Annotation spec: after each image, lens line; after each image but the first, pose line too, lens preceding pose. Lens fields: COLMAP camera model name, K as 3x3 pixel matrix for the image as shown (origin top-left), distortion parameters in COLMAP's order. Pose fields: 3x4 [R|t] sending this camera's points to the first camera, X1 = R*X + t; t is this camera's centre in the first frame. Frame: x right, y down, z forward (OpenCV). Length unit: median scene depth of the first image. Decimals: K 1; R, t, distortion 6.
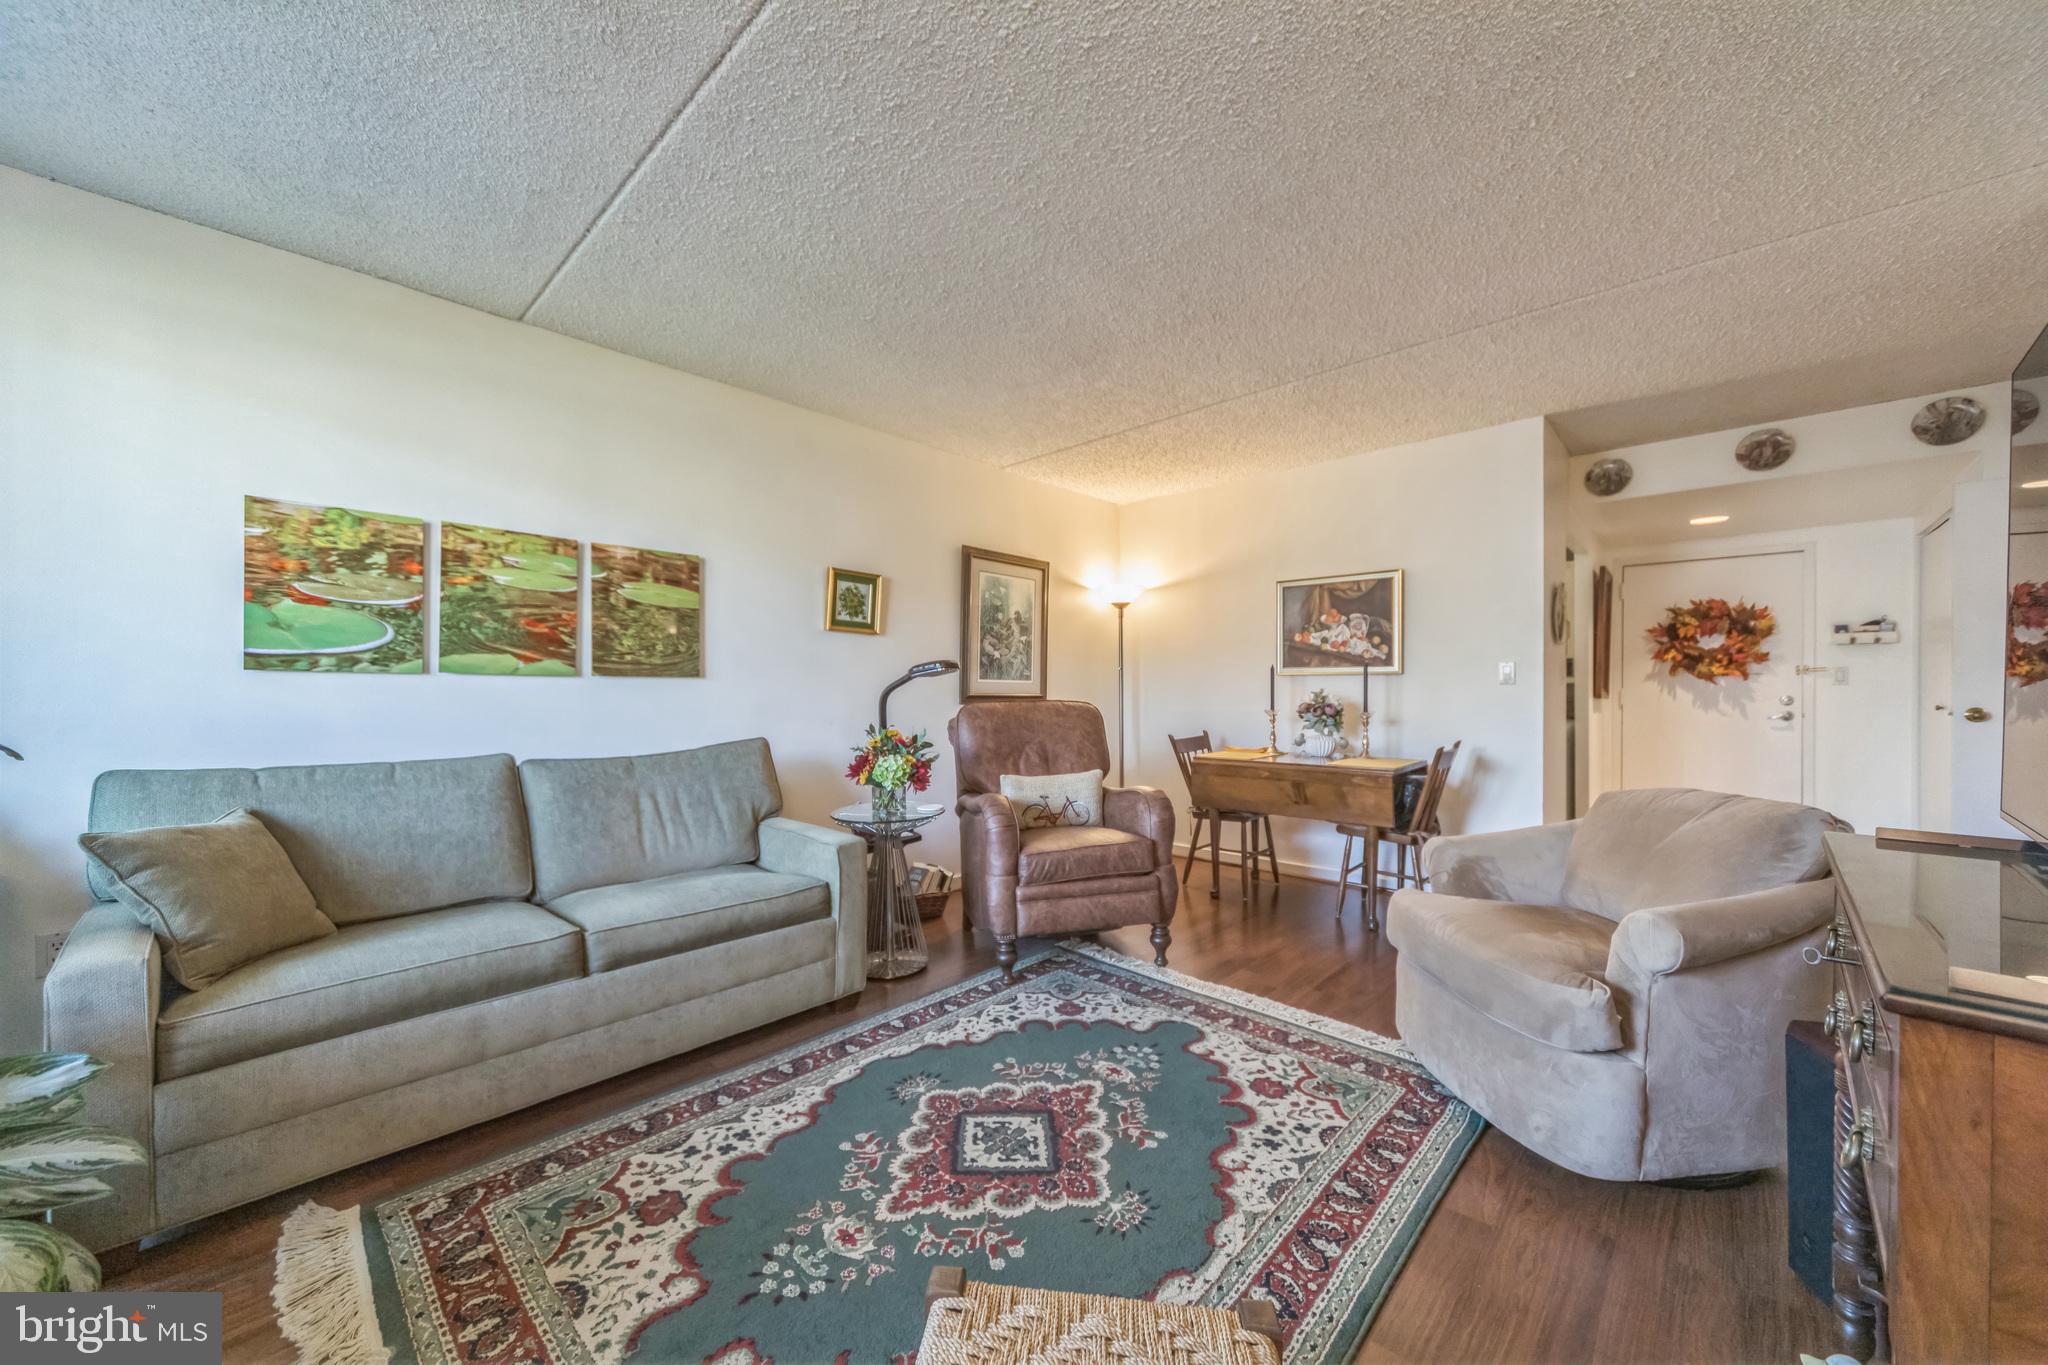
lens RADIAL K [[737.4, 0, 1026.8], [0, 737.4, 687.9], [0, 0, 1]] dist [0.001716, -0.000279]
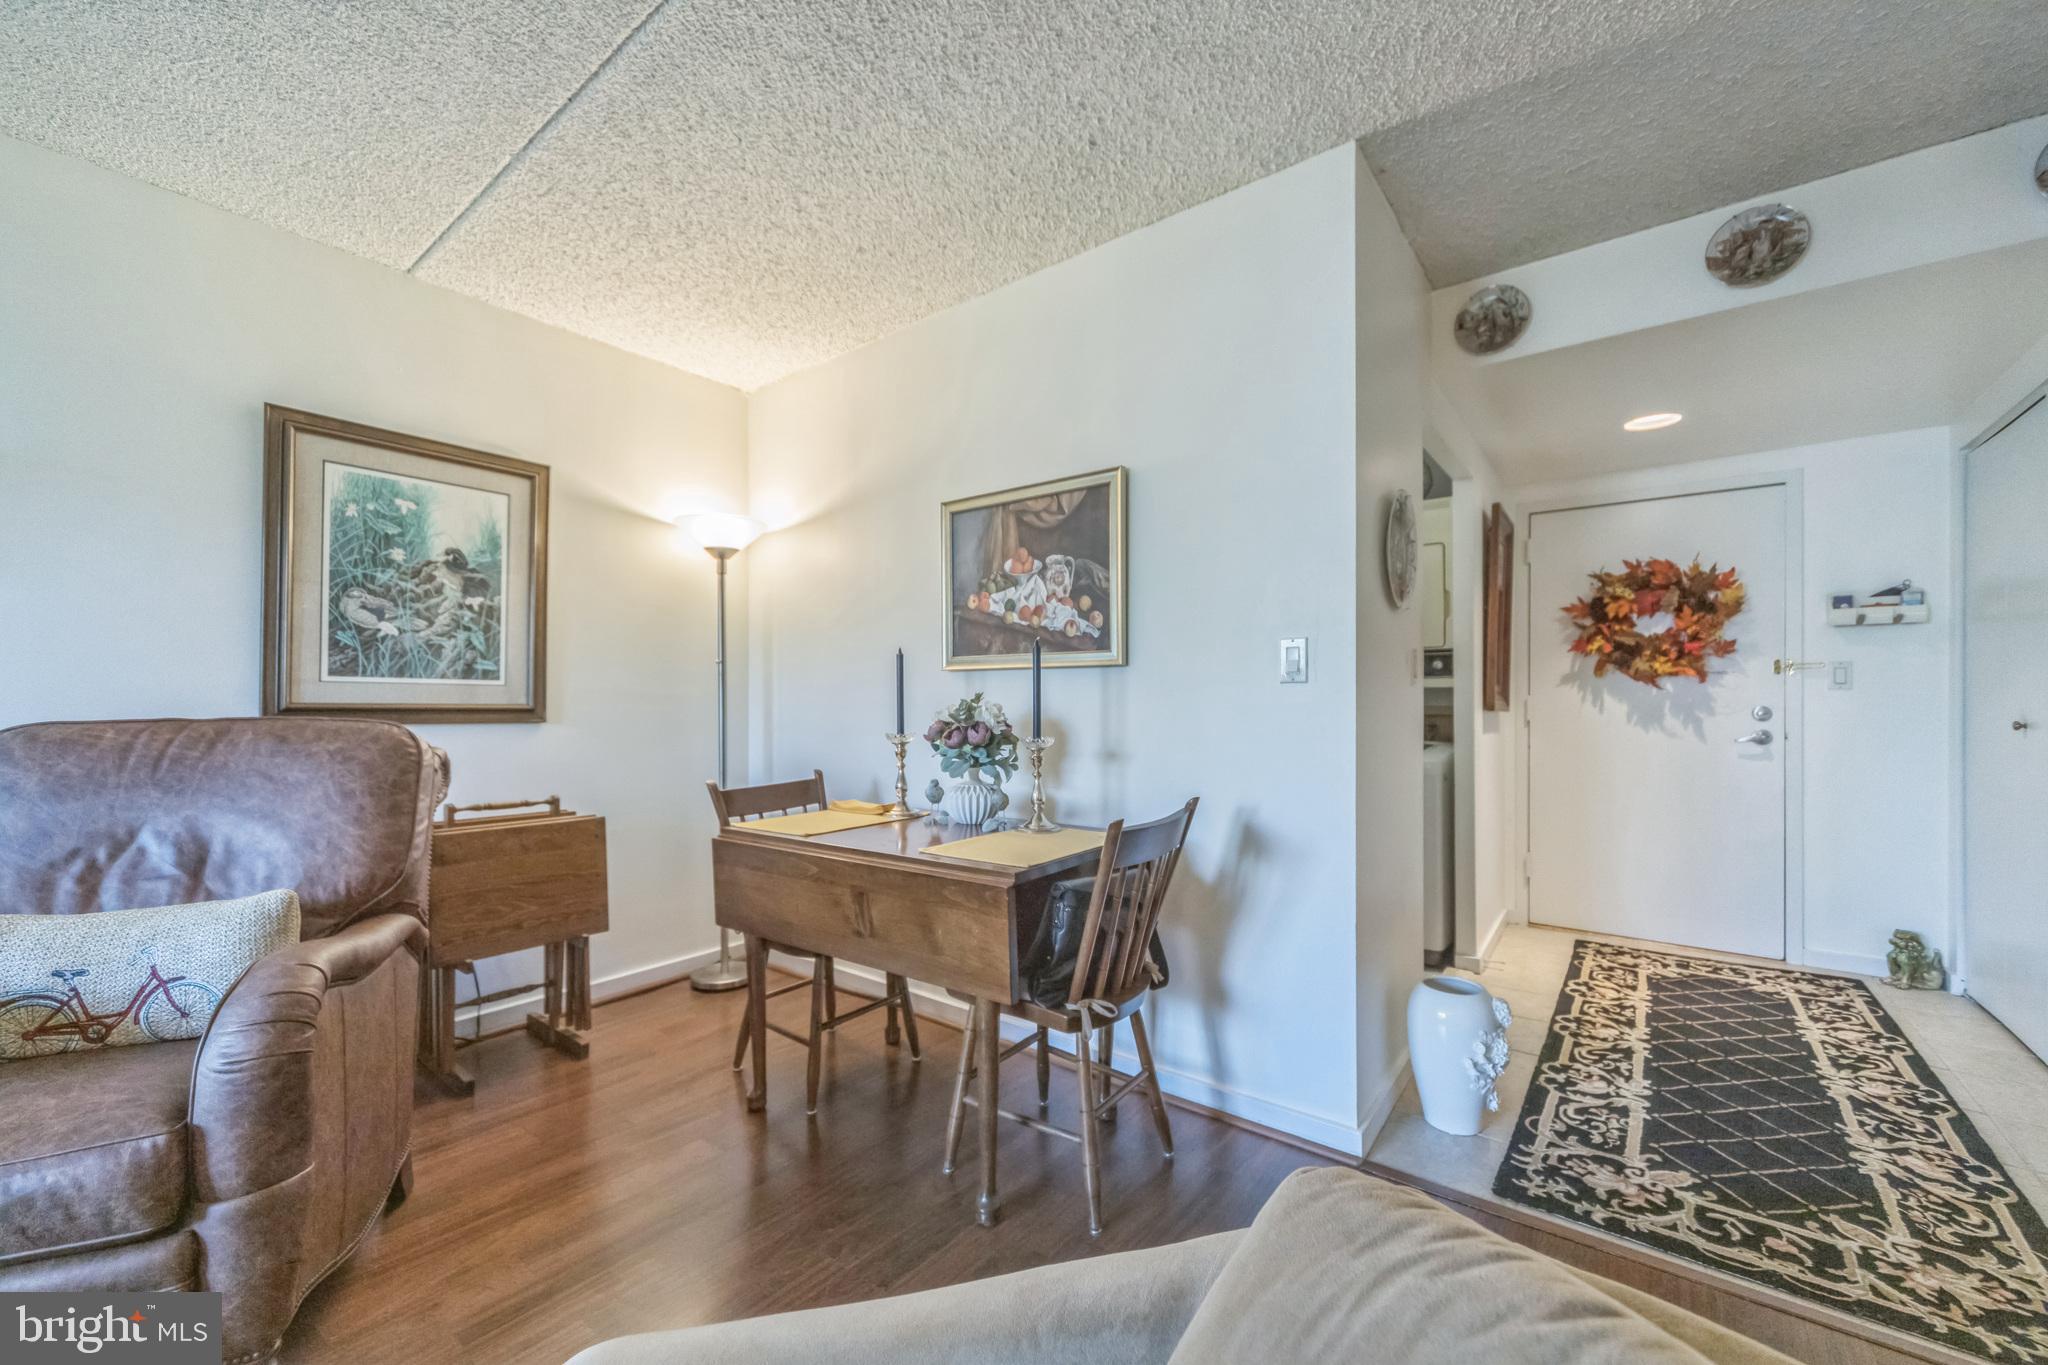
lens RADIAL K [[795.5, 0, 1023.2], [0, 795.5, 696.9], [0, 0, 1]] dist [0.001595, 0.000391]
pose [[0.995690, -0.000363, 0.092741, 0.383534], [0.000847, 0.999986, -0.005173, 0.006726], [-0.092738, 0.005229, 0.995677, 0.438519]]
